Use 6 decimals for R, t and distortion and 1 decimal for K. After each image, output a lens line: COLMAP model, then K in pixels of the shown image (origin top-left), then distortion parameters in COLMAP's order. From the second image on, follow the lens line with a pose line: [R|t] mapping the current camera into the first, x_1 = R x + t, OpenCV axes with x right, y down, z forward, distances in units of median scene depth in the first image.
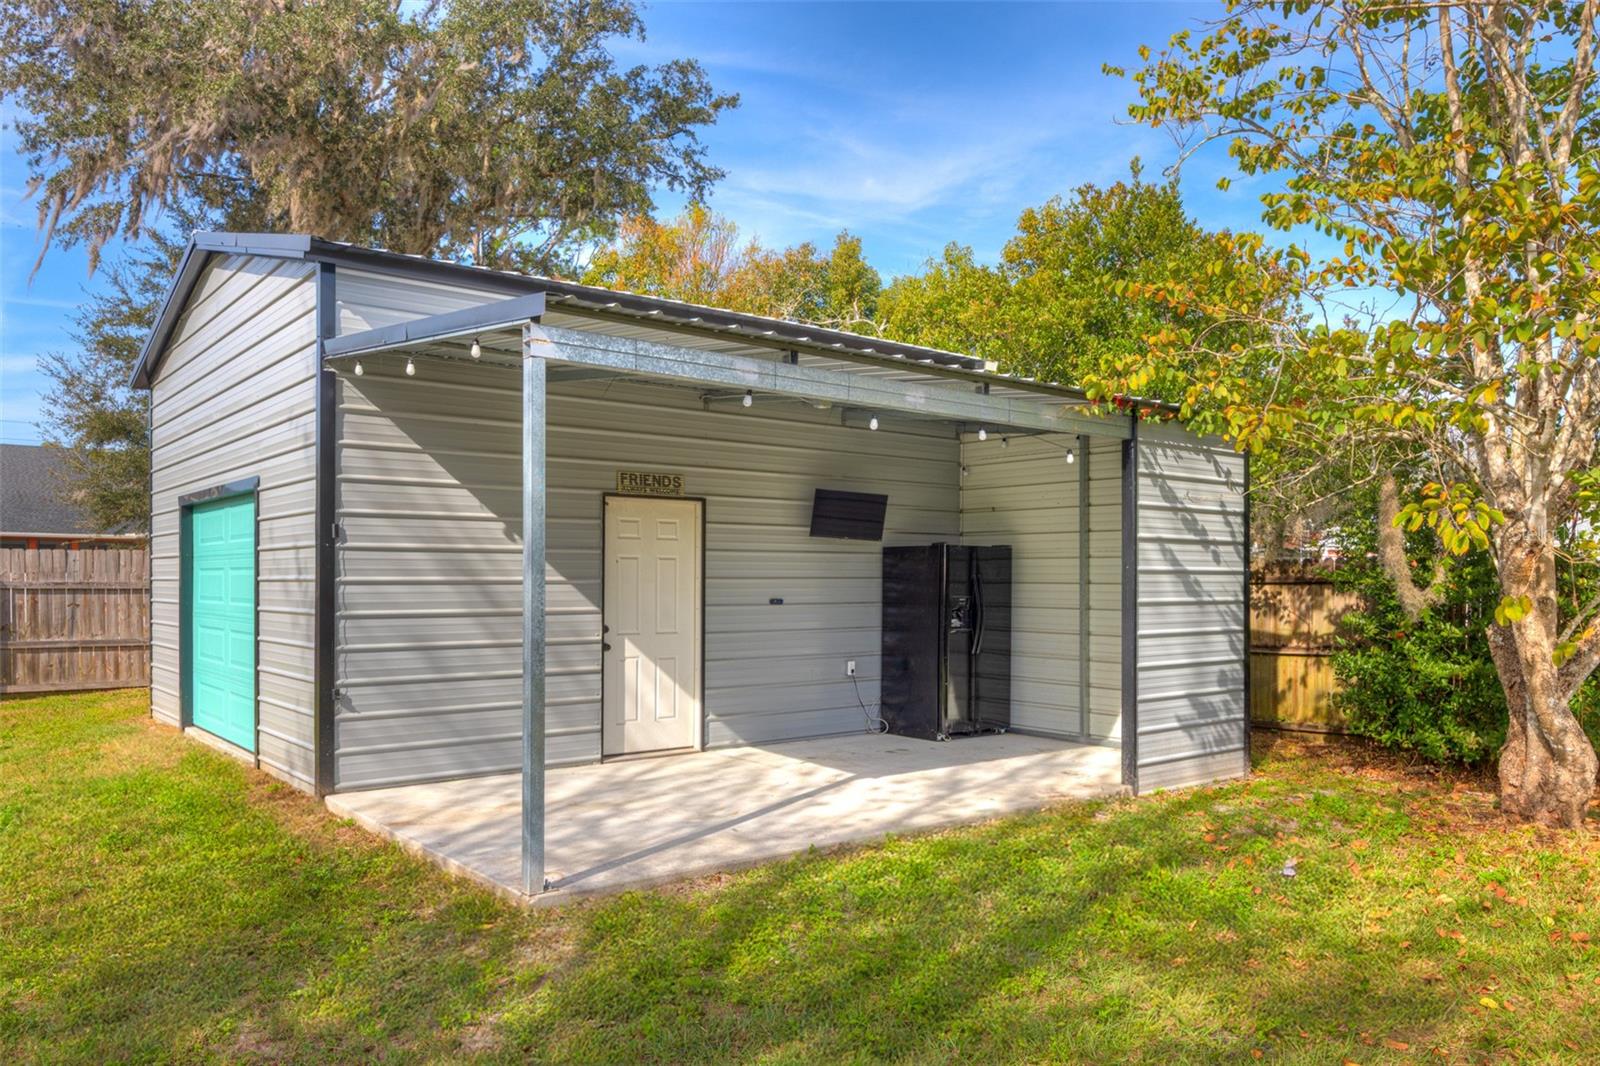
lens RADIAL K [[1140.0, 0, 774.6], [0, 1140.0, 578.0], [0, 0, 1]] dist [0.005389, -0.009339]
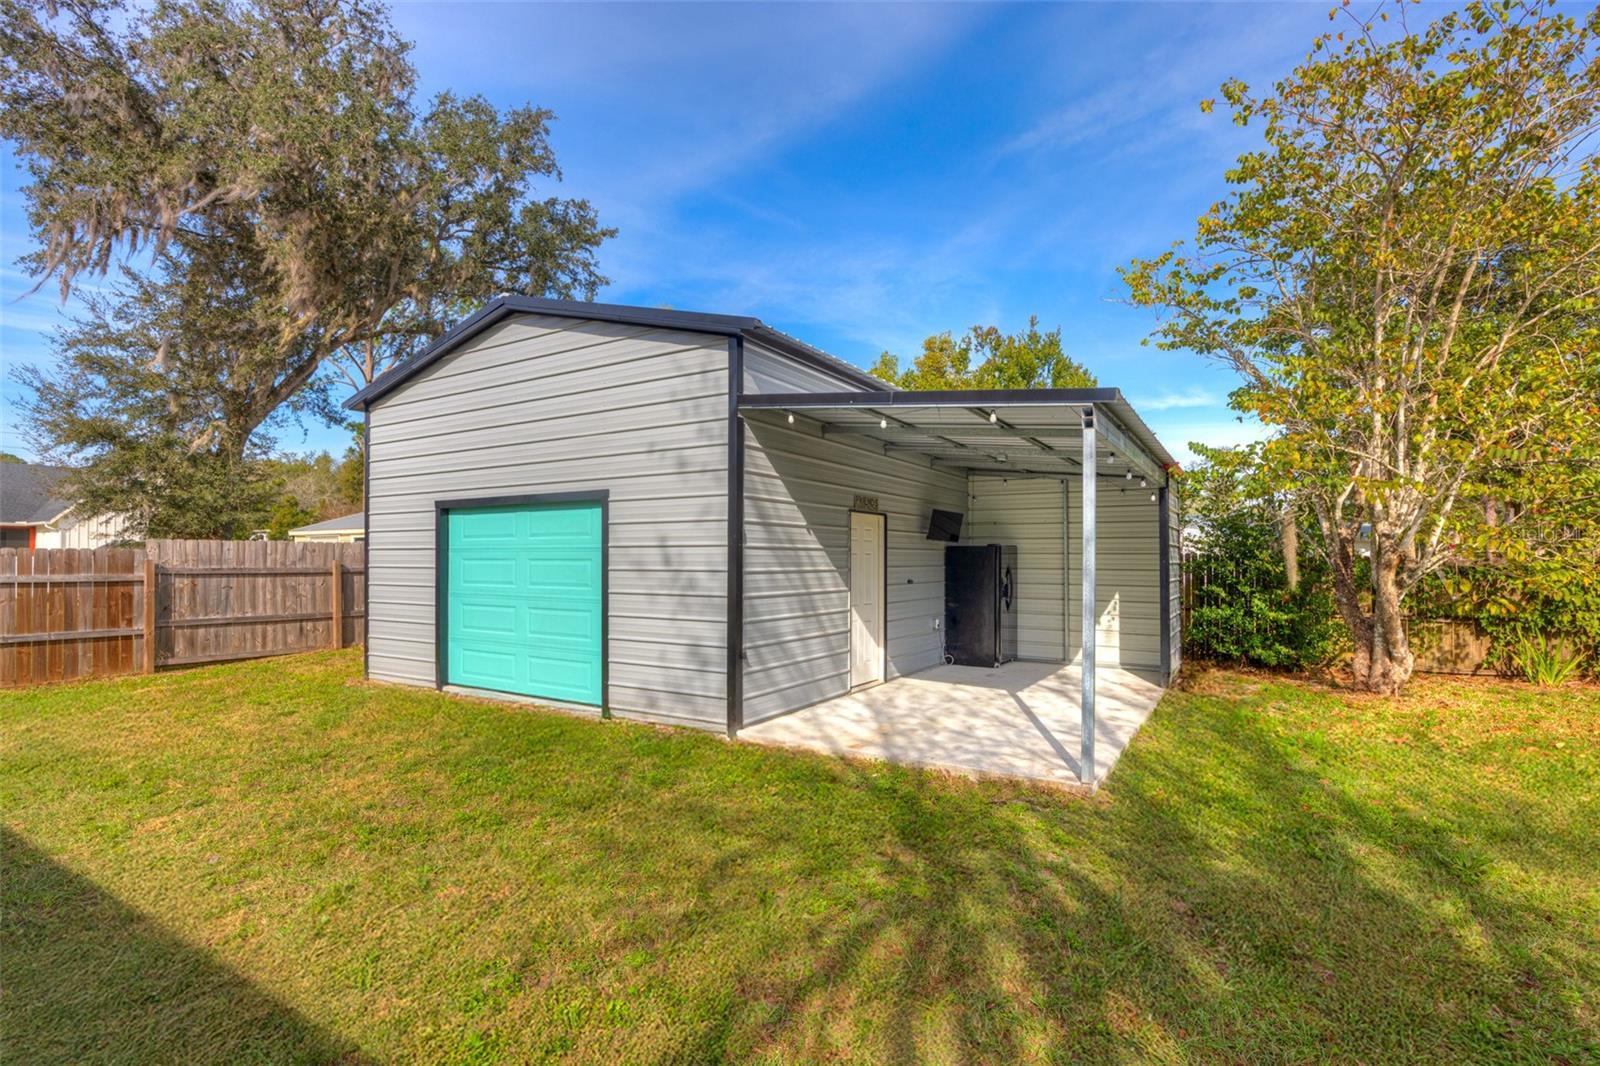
lens RADIAL K [[750.7, 0, 805.2], [0, 750.7, 547.0], [0, 0, 1]] dist [-0.010315, 0.000671]
pose [[0.937393, 0.007869, 0.348185, -0.330083], [-0.001900, 0.999845, -0.017480, -0.005573], [-0.348269, 0.015724, 0.937263, 0.070295]]
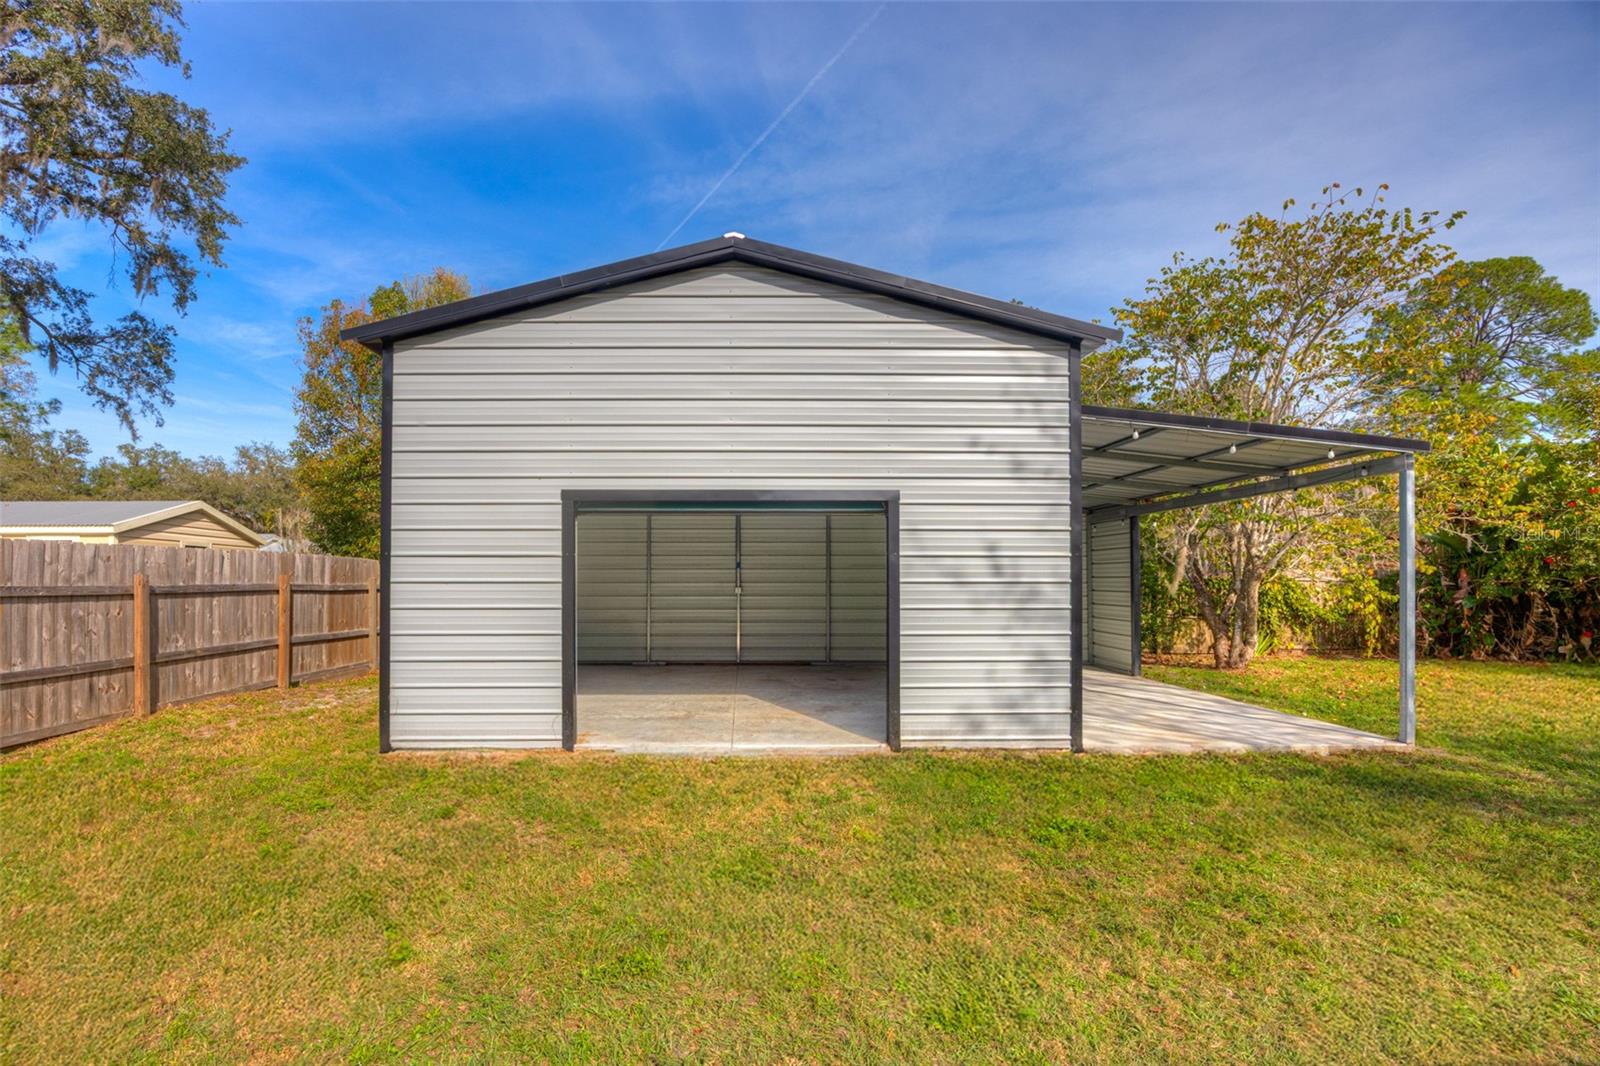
lens RADIAL K [[698.1, 0, 752.1], [0, 698.1, 575.6], [0, 0, 1]] dist [-0.002179, 0.000047]
pose [[0.619611, 0.008183, 0.784866, -0.664309], [-0.000550, 0.999950, -0.009992, 0.001419], [-0.784909, 0.005759, 0.619585, 0.414006]]
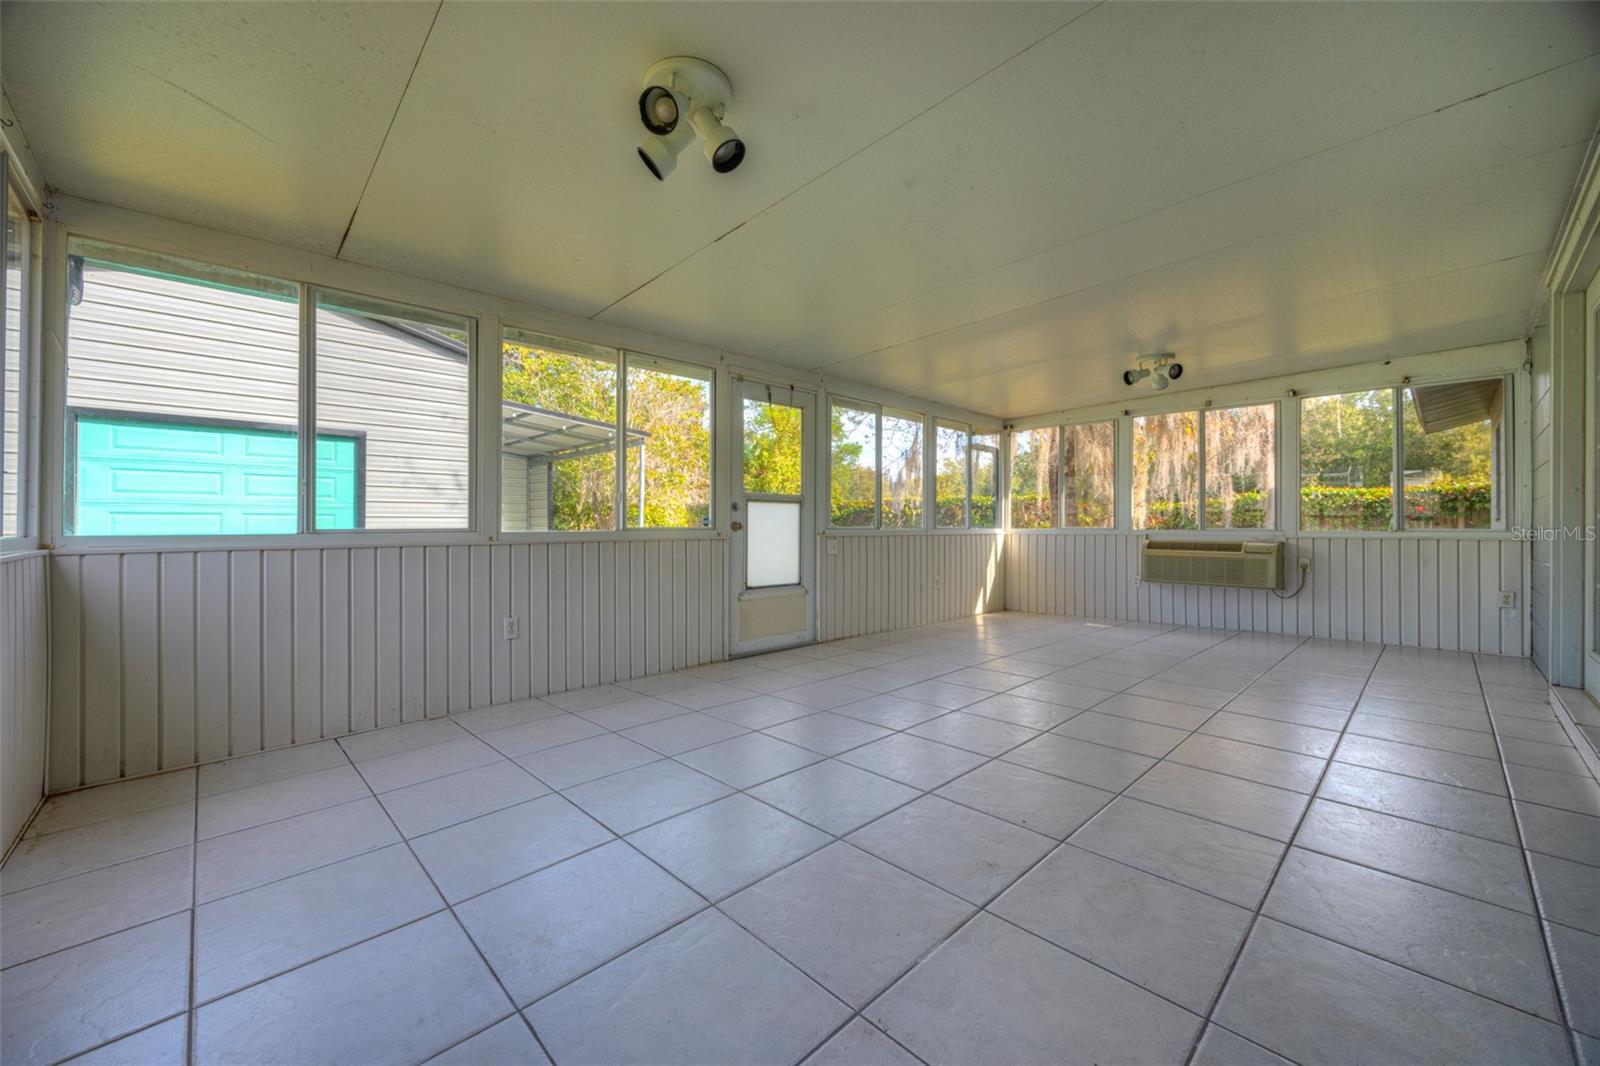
lens RADIAL K [[620.1, 0, 797.2], [0, 620.1, 526.7], [0, 0, 1]] dist [0.000171, 0.000028]
pose [[-0.089437, 0.002546, 0.995989, -0.964856], [0.006799, 0.999975, -0.001945, 0.049495], [-0.995969, 0.006598, -0.089452, 0.214206]]
